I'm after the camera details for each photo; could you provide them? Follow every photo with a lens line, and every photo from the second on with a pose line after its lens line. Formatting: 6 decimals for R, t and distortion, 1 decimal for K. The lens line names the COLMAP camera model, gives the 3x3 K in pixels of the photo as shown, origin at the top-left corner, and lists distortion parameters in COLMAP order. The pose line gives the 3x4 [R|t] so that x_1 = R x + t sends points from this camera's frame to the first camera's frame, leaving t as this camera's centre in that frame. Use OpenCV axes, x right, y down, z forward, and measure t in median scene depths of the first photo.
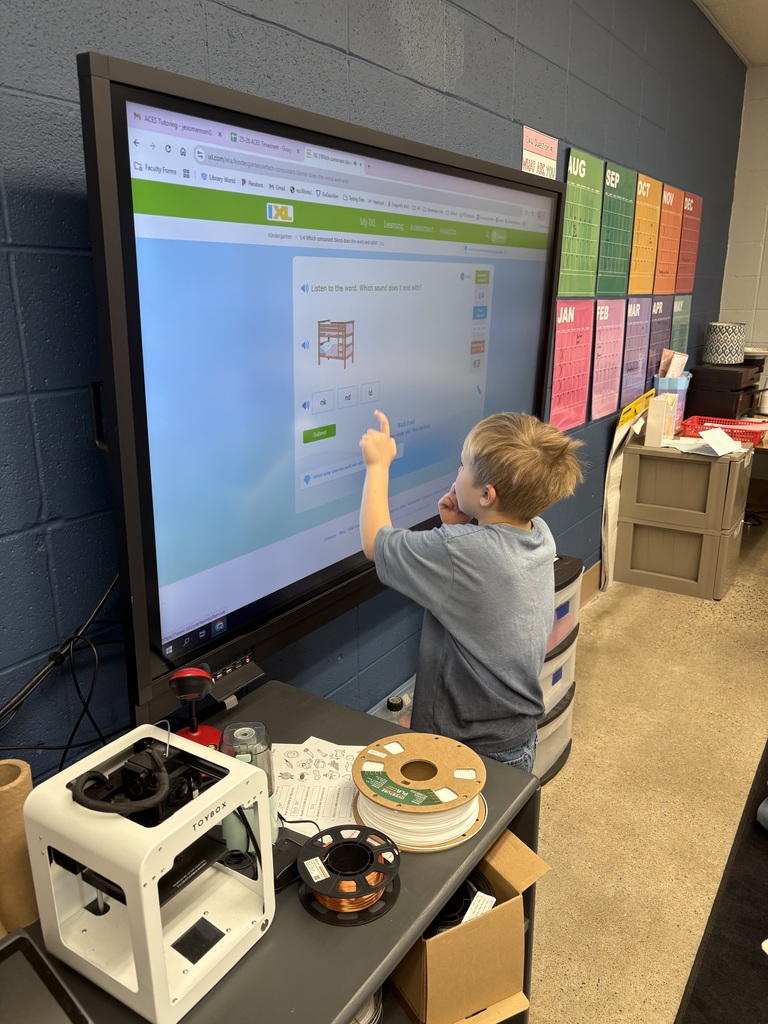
lens RADIAL K [[738.1, 0, 384.8], [0, 738.1, 486.8], [0, 0, 1]] dist [0.040005, -0.038821]
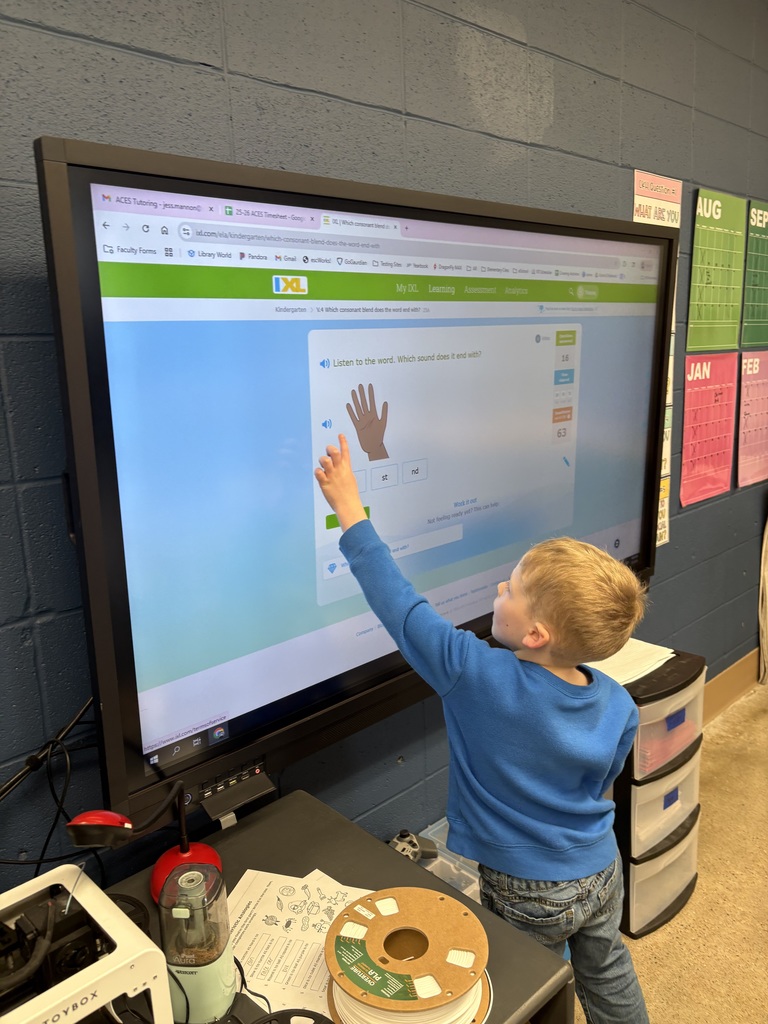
lens RADIAL K [[738.1, 0, 384.8], [0, 738.1, 486.8], [0, 0, 1]] dist [0.040005, -0.038821]
pose [[0.974792, 0.004938, -0.223061, 0.172982], [-0.020956, 0.997362, -0.069498, -0.052865], [0.222129, 0.072421, 0.972324, 0.136607]]
